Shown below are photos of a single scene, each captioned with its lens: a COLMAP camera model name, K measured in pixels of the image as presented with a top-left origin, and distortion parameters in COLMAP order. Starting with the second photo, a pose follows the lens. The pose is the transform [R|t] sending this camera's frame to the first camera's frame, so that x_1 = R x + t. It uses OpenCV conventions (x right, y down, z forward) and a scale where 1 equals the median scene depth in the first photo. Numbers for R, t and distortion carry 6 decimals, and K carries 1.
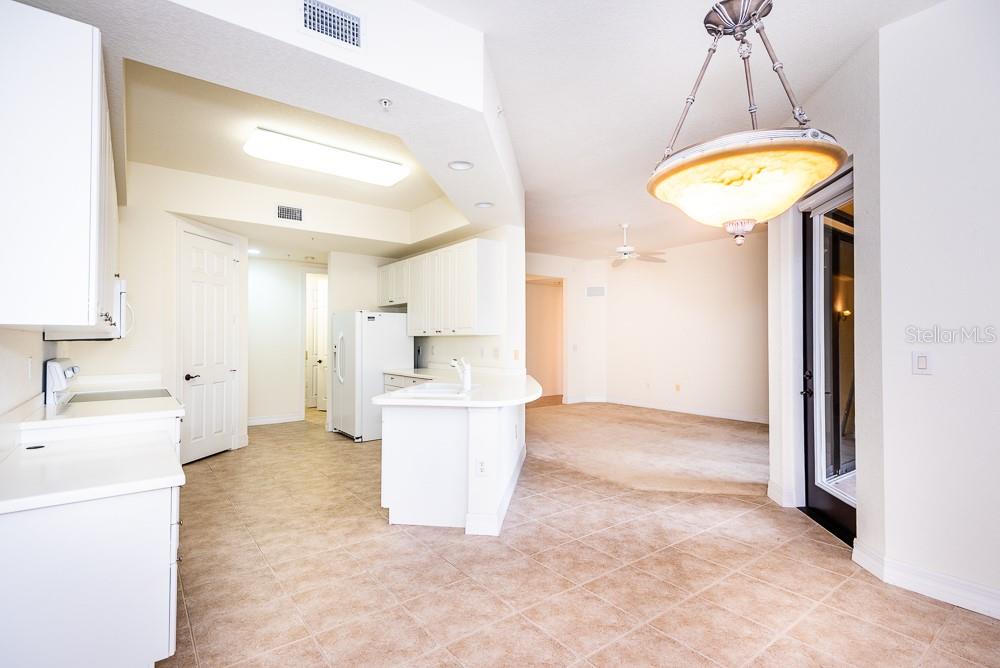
lens RADIAL K [[484.4, 0, 534.7], [0, 484.4, 325.5], [0, 0, 1]] dist [0.032473, -0.015377]
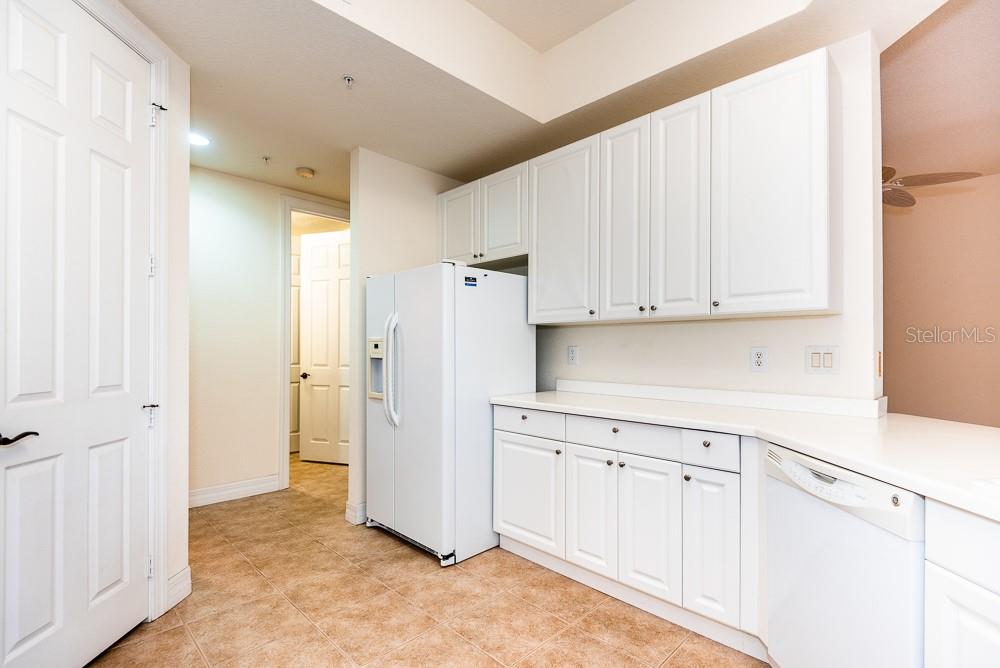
lens RADIAL K [[486.7, 0, 496.3], [0, 486.7, 339.1], [0, 0, 1]] dist [-0.016493, 0.000254]
pose [[0.997810, 0.001503, 0.066131, -0.324752], [-0.002131, 0.999953, 0.009435, 0.032168], [-0.066114, -0.009555, 0.997766, 0.531936]]
